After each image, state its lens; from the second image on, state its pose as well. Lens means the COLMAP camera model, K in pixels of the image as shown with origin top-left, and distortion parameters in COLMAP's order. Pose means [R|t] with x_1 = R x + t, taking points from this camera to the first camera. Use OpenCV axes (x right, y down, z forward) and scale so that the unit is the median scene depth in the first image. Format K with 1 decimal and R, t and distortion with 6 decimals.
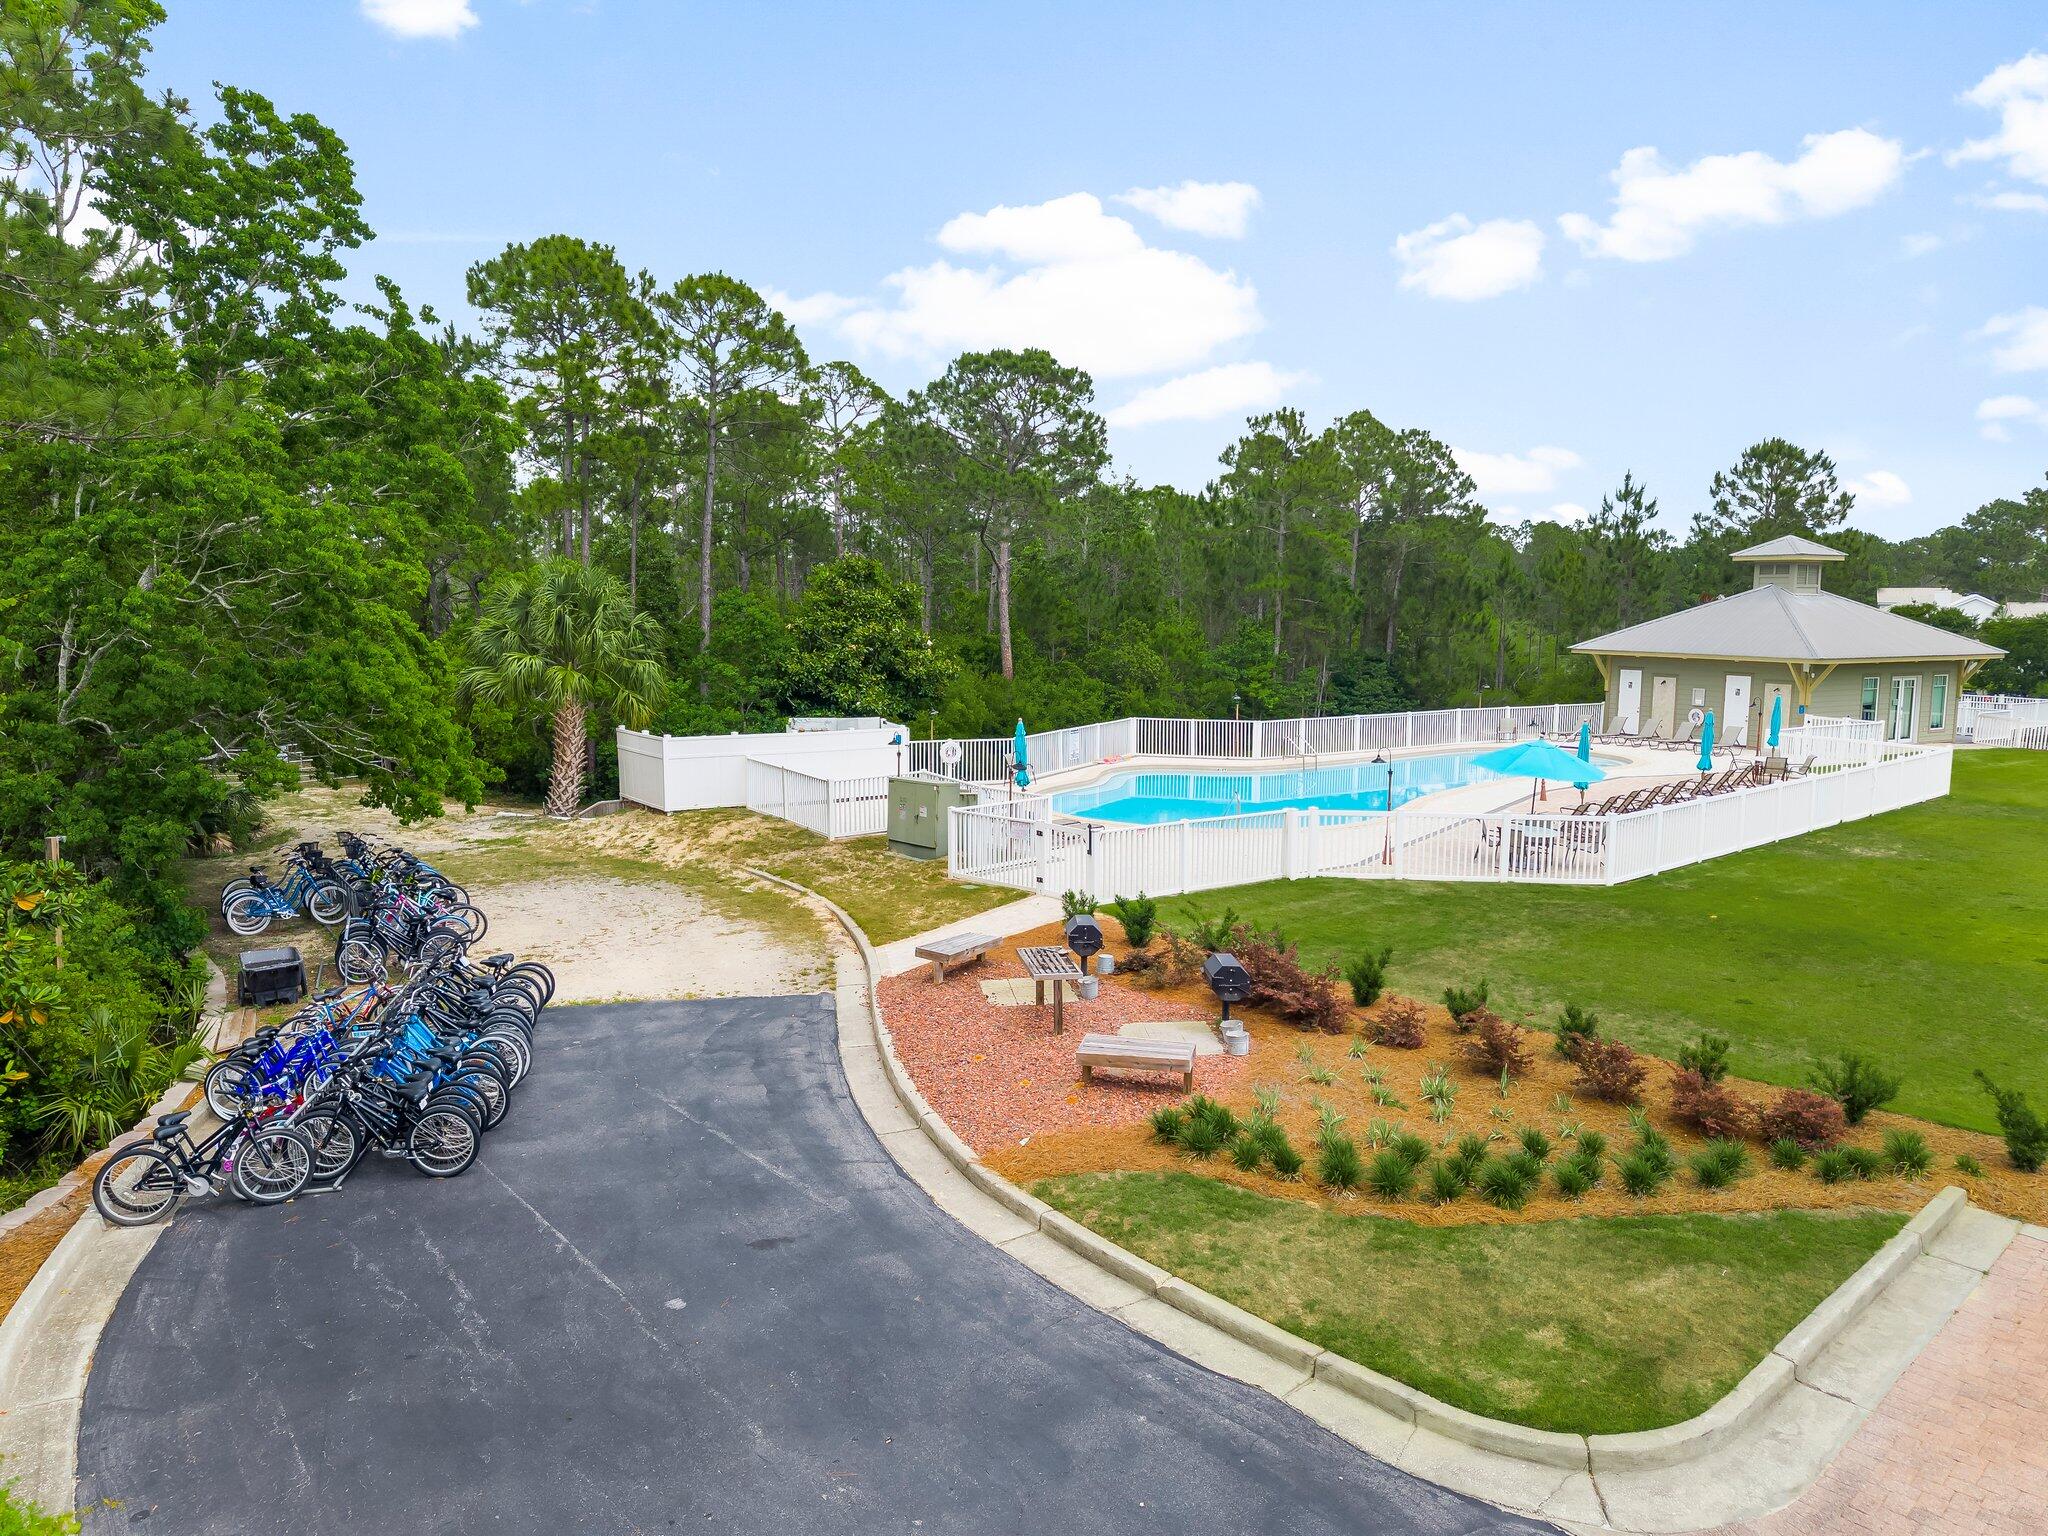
lens RADIAL K [[1354.3, 0, 1024.0], [0, 1354.3, 768.0], [0, 0, 1]] dist [0.103516, -0.153037]
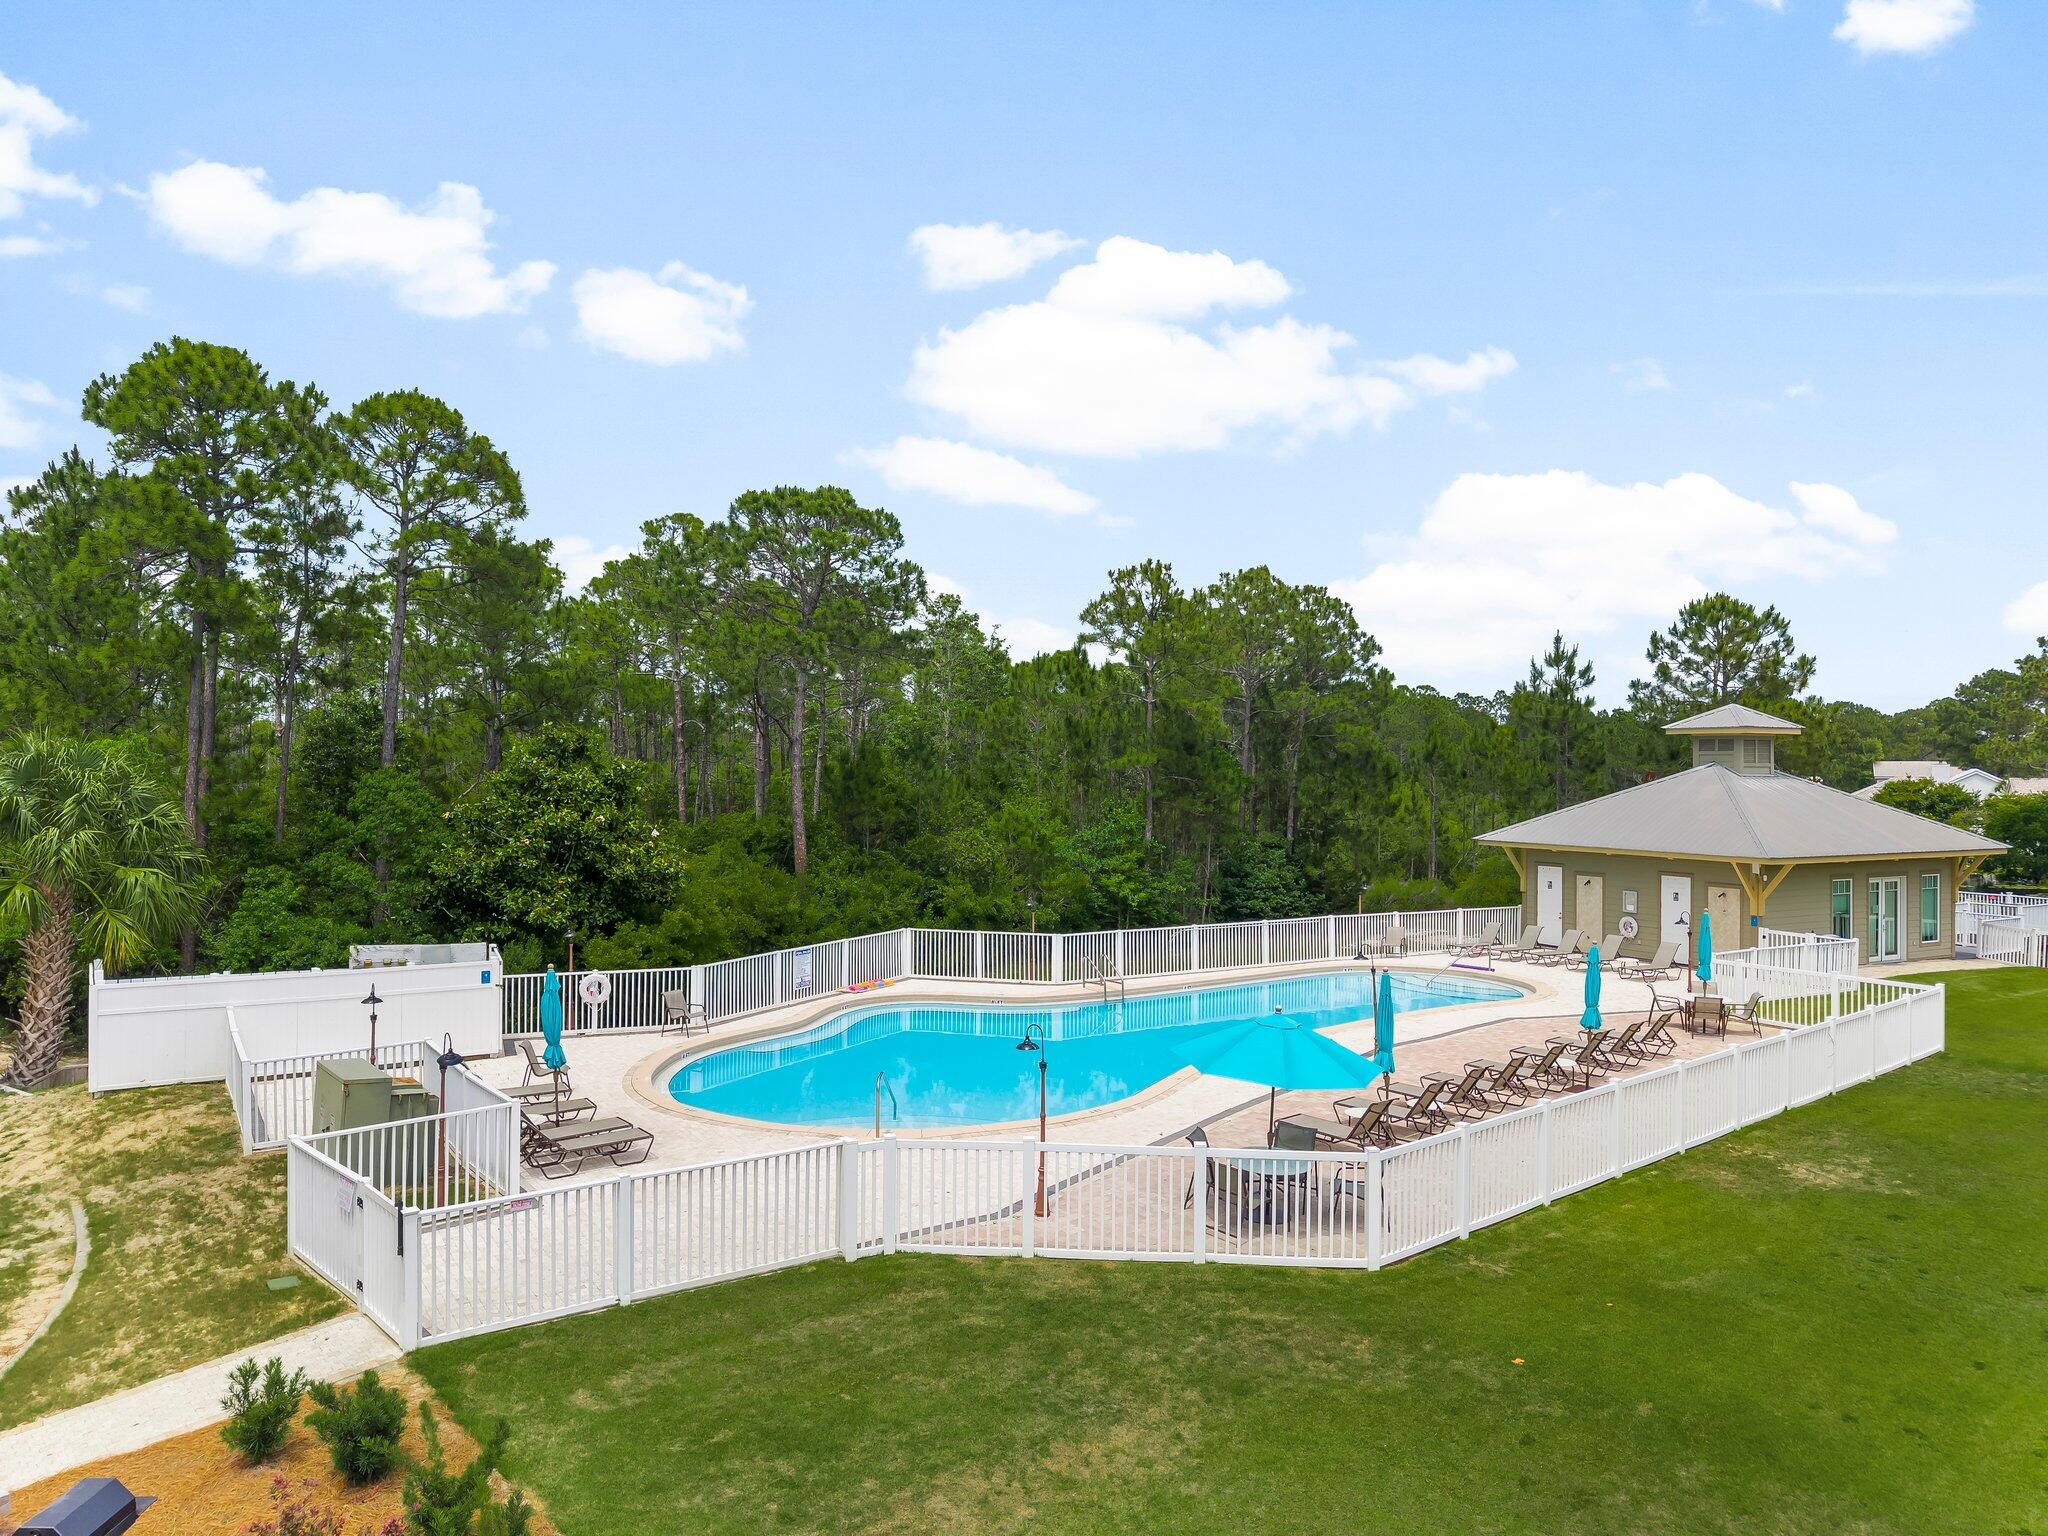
lens RADIAL K [[1354.3, 0, 1024.0], [0, 1354.3, 768.0], [0, 0, 1]] dist [0.103516, -0.153037]
pose [[0.999982, -0.000010, -0.005964, 0.156069], [-0.000728, 0.992308, -0.123791, -0.032824], [0.005919, 0.123793, 0.992290, 0.211080]]
